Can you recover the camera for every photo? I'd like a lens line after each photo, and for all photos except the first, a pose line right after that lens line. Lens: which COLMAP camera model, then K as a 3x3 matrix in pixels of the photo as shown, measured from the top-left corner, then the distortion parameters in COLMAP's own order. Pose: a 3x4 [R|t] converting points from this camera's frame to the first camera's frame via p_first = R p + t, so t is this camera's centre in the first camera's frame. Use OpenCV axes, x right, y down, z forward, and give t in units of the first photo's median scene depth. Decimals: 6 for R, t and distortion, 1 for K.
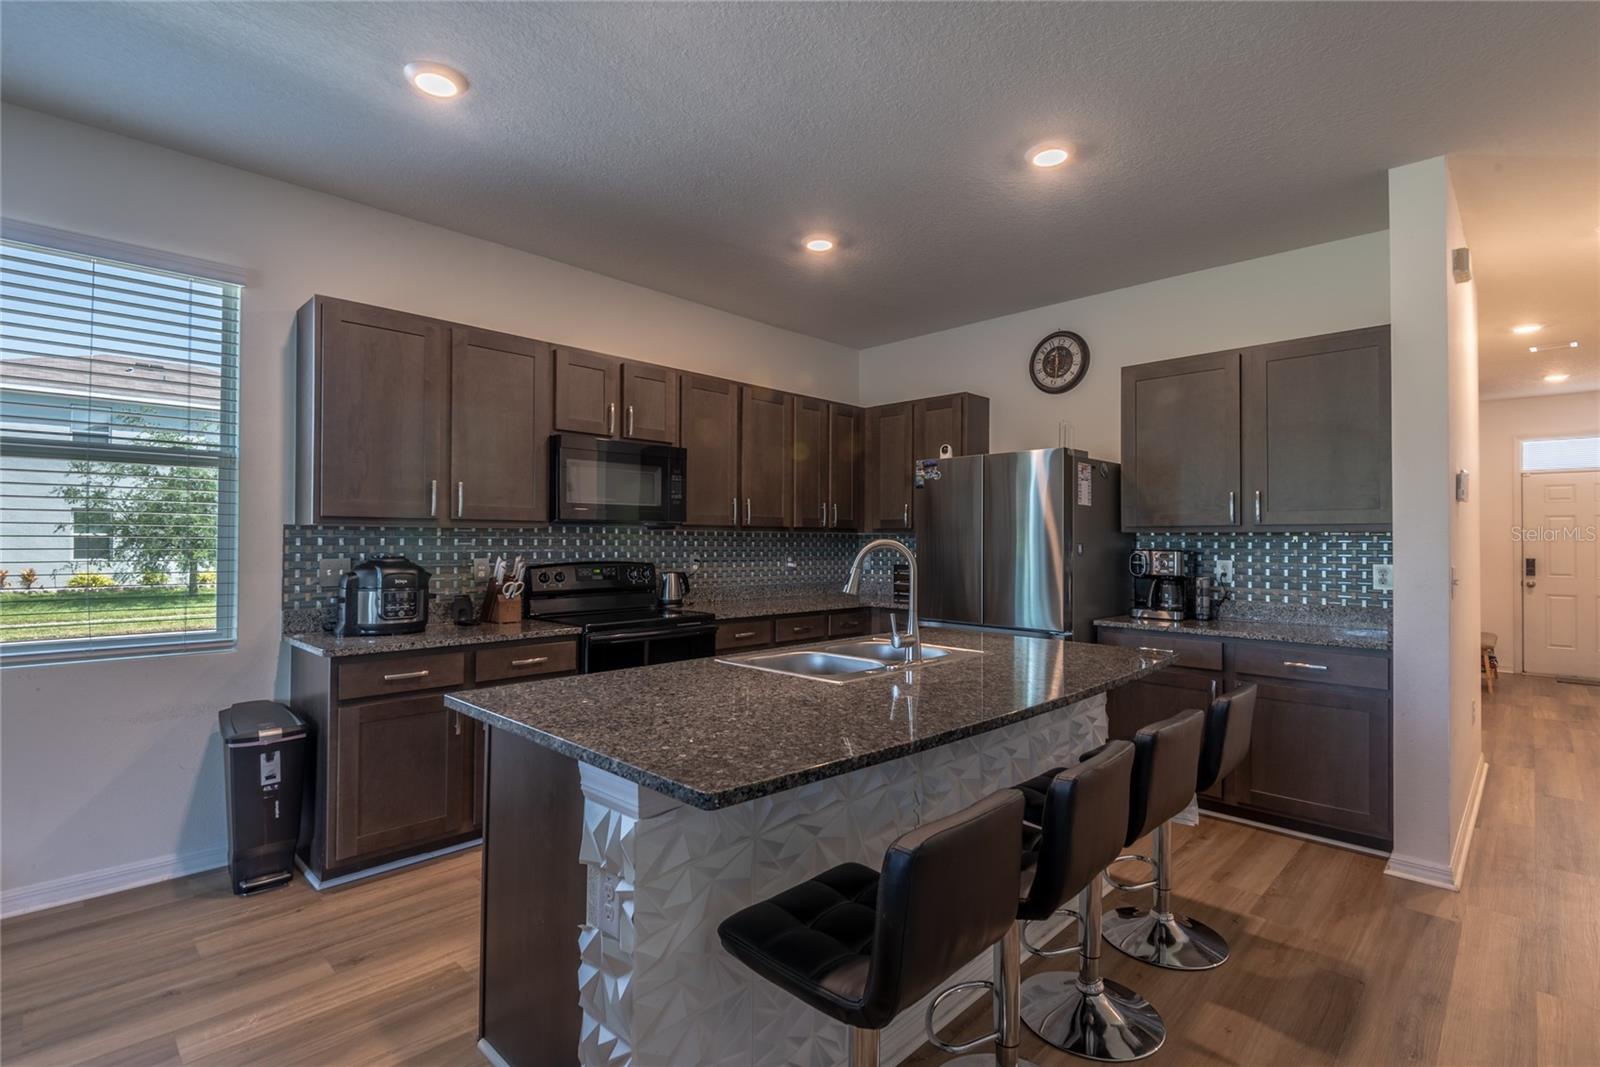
lens RADIAL K [[747.6, 0, 800.0], [0, 747.6, 533.5], [0, 0, 1]] dist [0.031615, -0.027463]
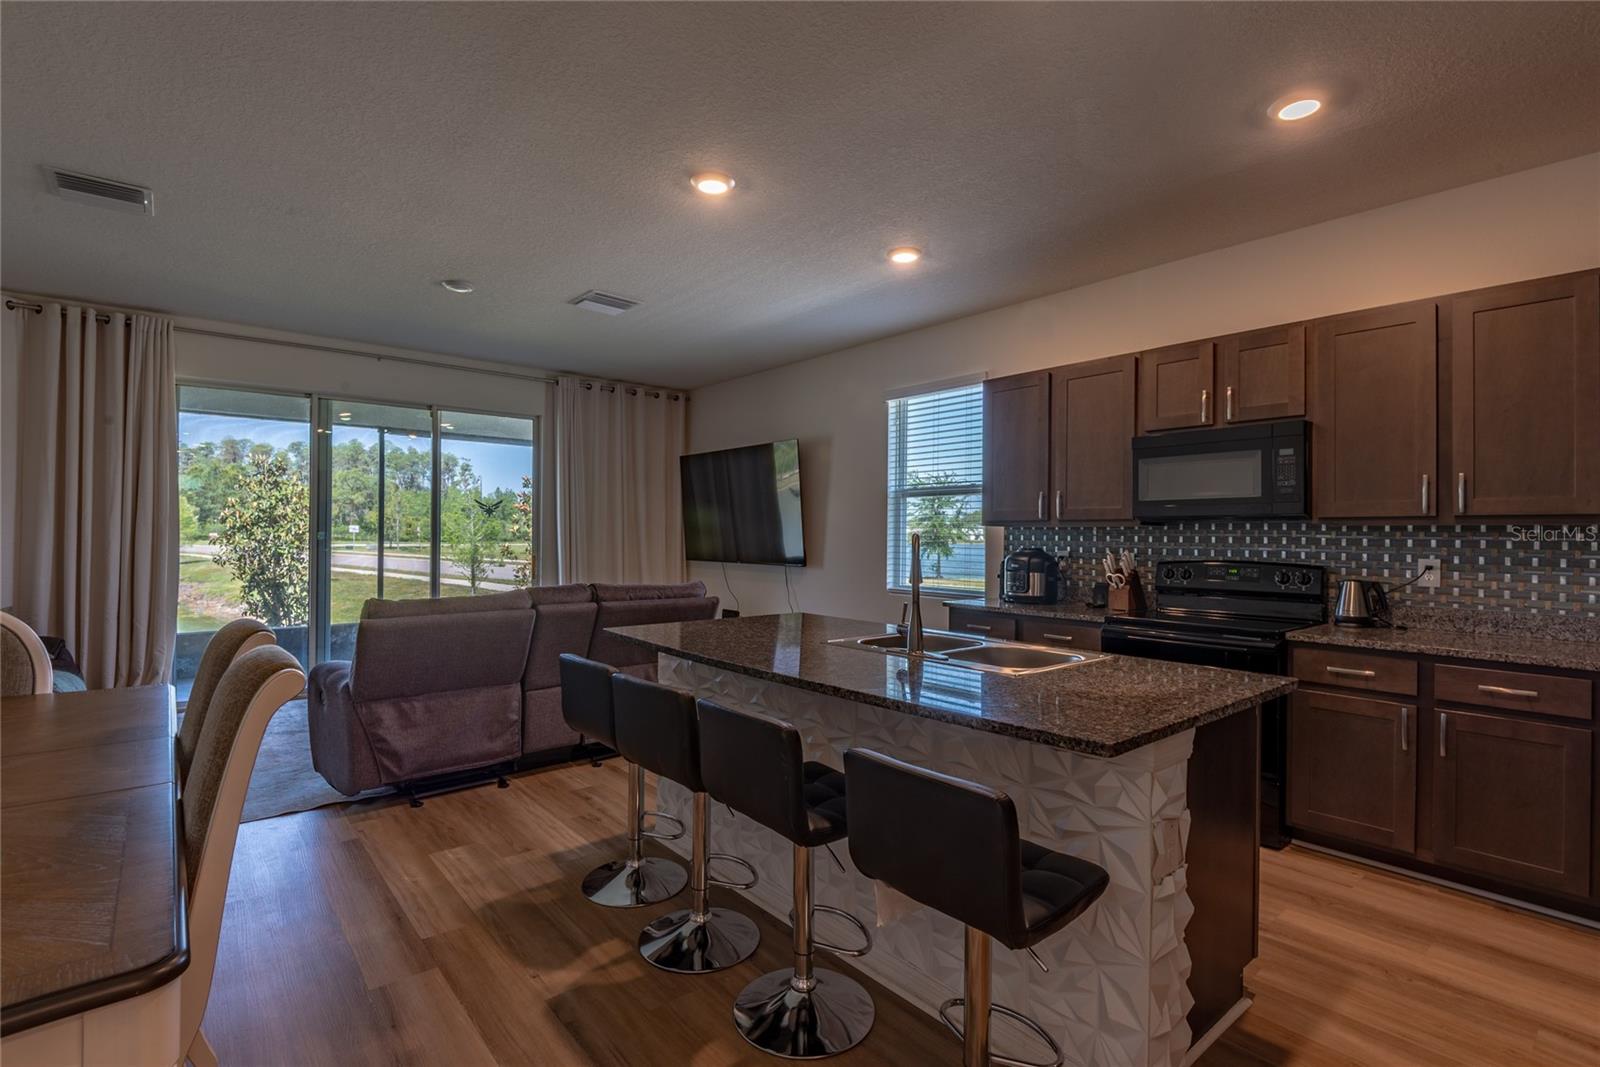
lens RADIAL K [[744.2, 0, 788.0], [0, 744.2, 528.5], [0, 0, 1]] dist [0.033199, -0.015002]
pose [[-0.104928, -0.010967, -0.994419, 0.714562], [0.003540, 0.999929, -0.011401, 0.006734], [0.994473, -0.004716, -0.104882, 0.564465]]
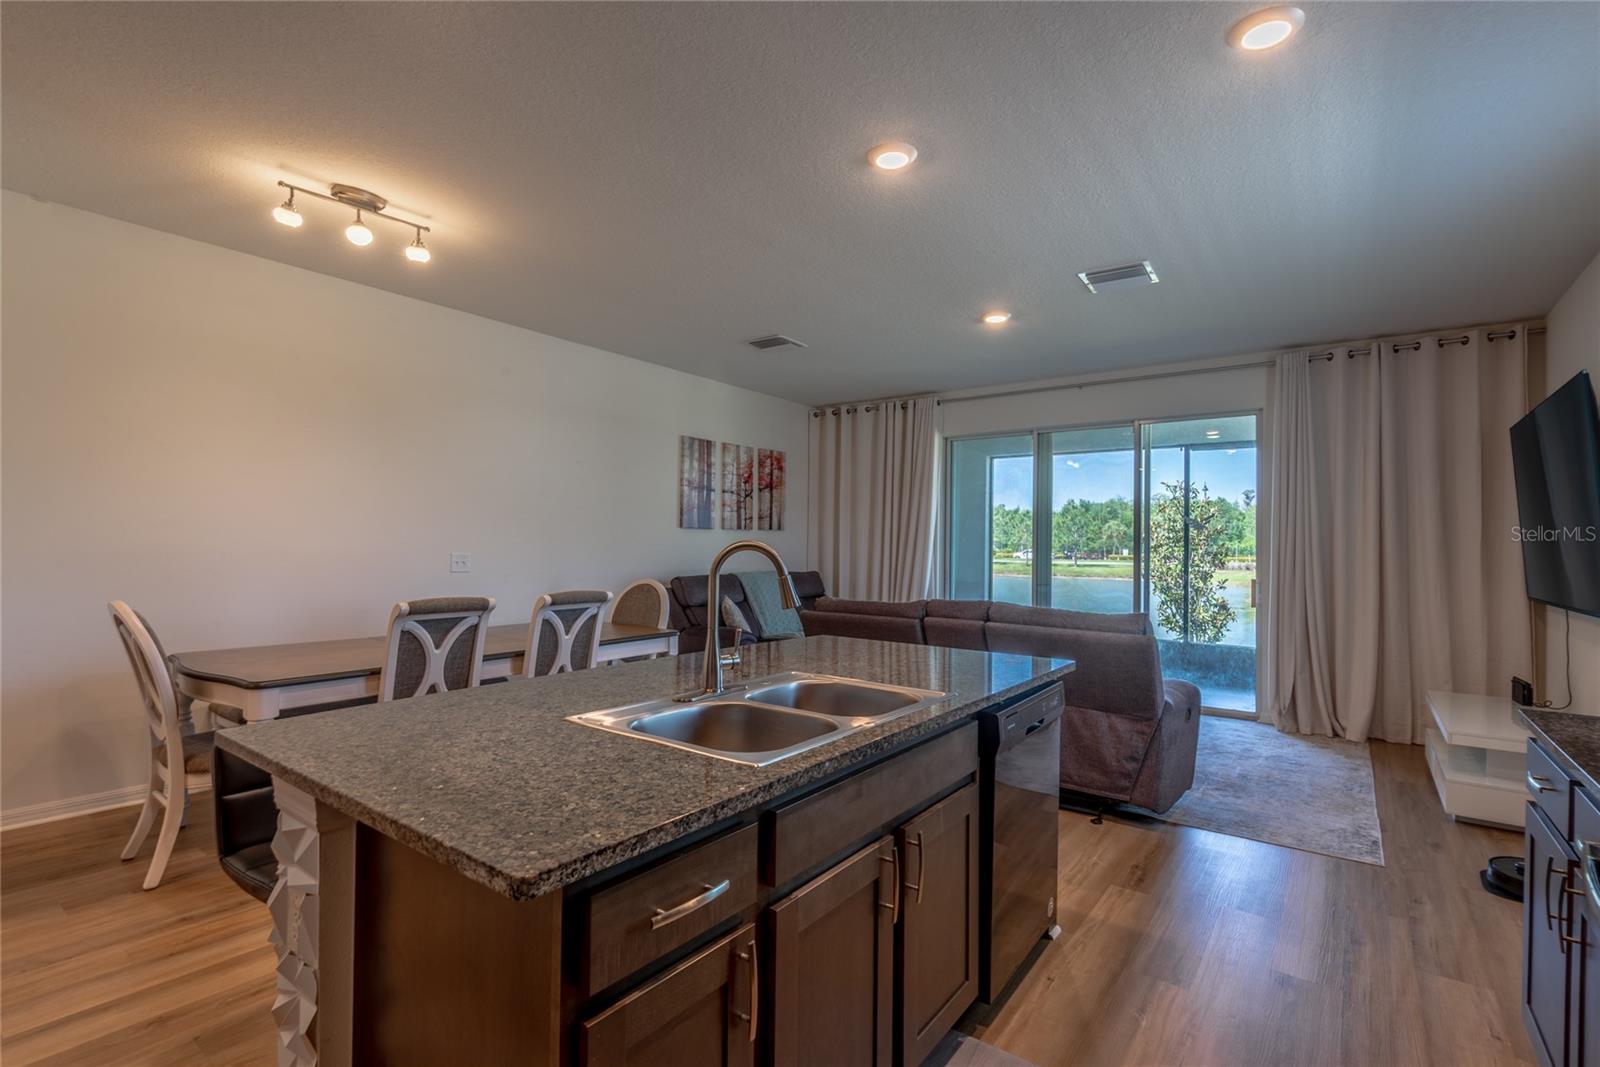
lens RADIAL K [[738.5, 0, 796.0], [0, 738.5, 531.0], [0, 0, 1]] dist [0.032367, -0.028989]
pose [[-0.991127, -0.021396, -0.131182, 0.100229], [-0.017539, 0.999381, -0.030489, 0.013042], [0.131753, -0.027917, -0.990889, 1.086557]]
